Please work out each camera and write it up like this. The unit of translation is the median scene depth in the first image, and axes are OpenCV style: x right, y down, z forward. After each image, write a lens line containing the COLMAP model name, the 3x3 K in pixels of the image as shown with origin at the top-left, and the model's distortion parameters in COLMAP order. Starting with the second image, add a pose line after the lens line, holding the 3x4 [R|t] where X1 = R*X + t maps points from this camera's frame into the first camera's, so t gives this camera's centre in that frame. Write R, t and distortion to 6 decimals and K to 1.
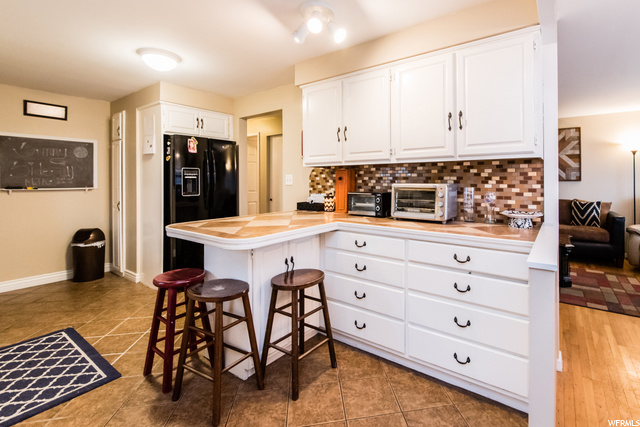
lens RADIAL K [[266.0, 0, 350.6], [0, 266.0, 178.3], [0, 0, 1]] dist [-0.002240, 0.001747]
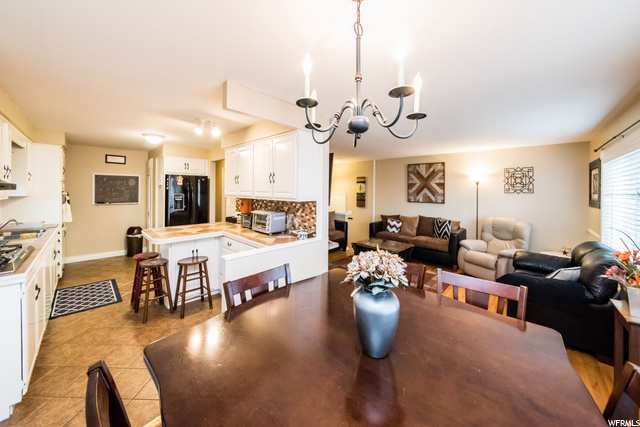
lens RADIAL K [[223.6, 0, 315.8], [0, 223.6, 184.3], [0, 0, 1]] dist [-0.010567, -0.000417]
pose [[0.980714, -0.001101, -0.195447, 0.507585], [-0.000418, 0.999970, -0.007730, -0.083720], [0.195449, 0.007662, 0.980684, -0.214980]]
